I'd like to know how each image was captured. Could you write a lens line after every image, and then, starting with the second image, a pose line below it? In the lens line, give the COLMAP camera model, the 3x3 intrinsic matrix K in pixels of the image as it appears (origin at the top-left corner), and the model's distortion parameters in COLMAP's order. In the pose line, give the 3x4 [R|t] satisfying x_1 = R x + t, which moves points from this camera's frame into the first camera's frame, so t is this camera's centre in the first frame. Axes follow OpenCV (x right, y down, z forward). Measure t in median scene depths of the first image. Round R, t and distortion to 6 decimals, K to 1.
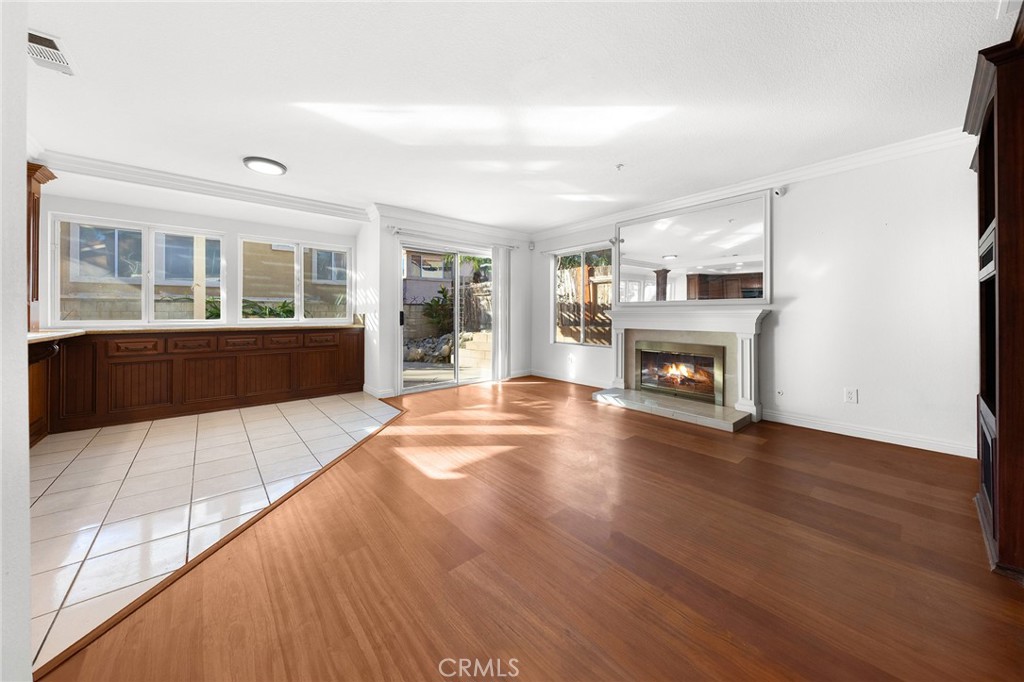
lens RADIAL K [[356.1, 0, 496.6], [0, 356.1, 313.4], [0, 0, 1]] dist [0.002245, -0.000376]
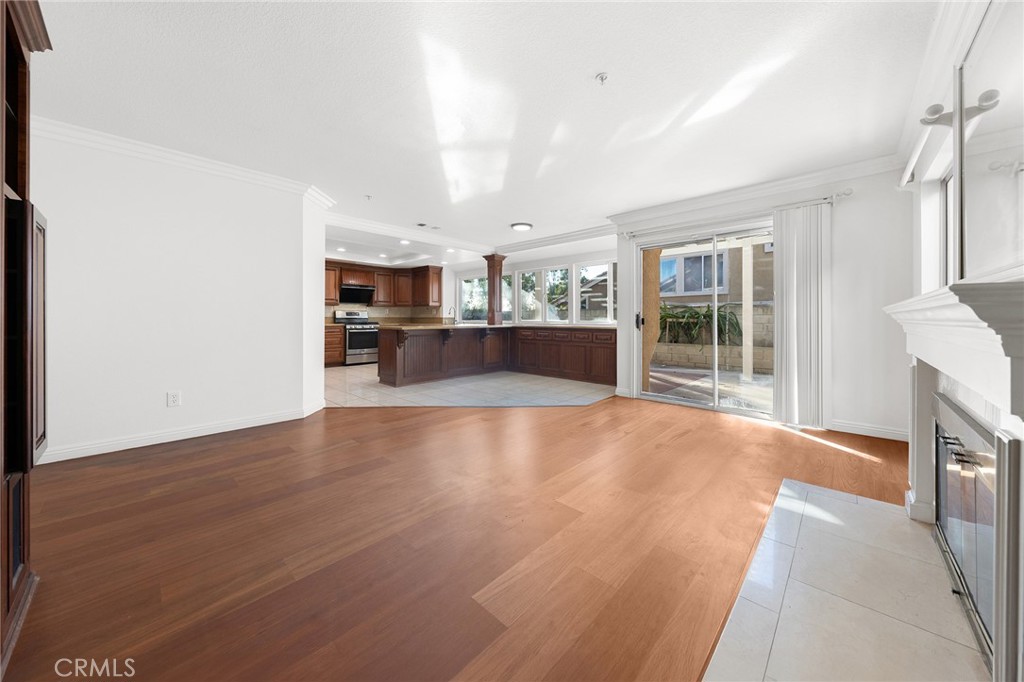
lens RADIAL K [[356.1, 0, 520.7], [0, 356.1, 321.1], [0, 0, 1]] dist [0.002245, -0.000376]
pose [[0.111296, 0.007594, -0.993758, 0.719368], [0.001866, 0.999967, 0.007851, 0.005879], [0.993786, -0.002728, 0.111278, 0.589758]]
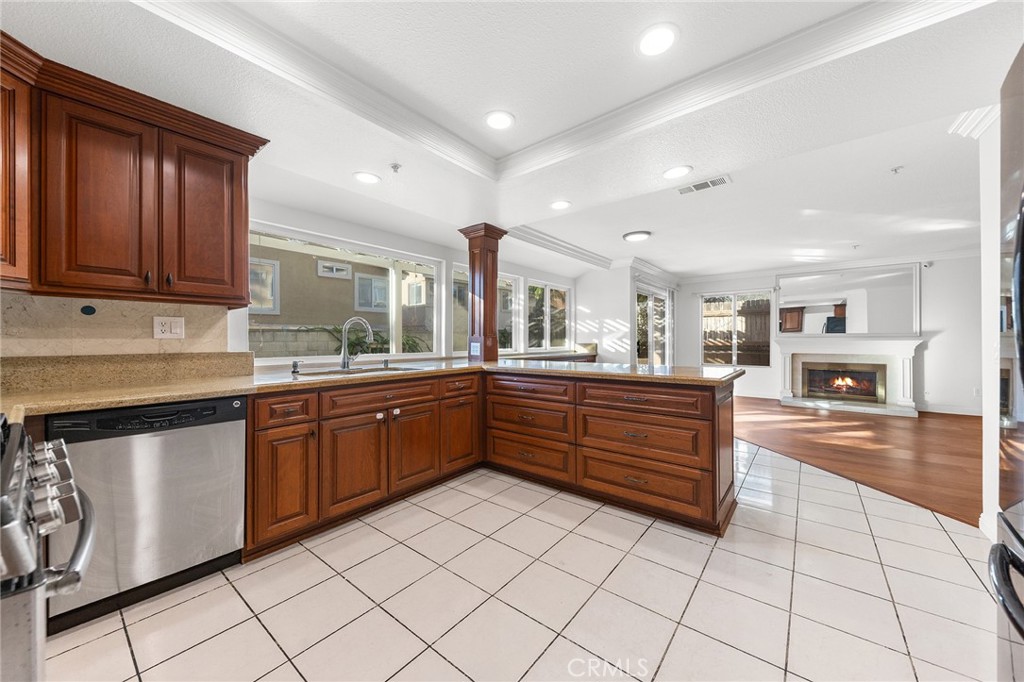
lens RADIAL K [[356.1, 0, 503.6], [0, 356.1, 337.8], [0, 0, 1]] dist [0.002245, -0.000376]
pose [[0.987936, -0.003073, 0.154830, -1.001536], [0.003608, 0.999988, -0.003177, -0.017673], [-0.154818, 0.003697, 0.987936, -0.197938]]
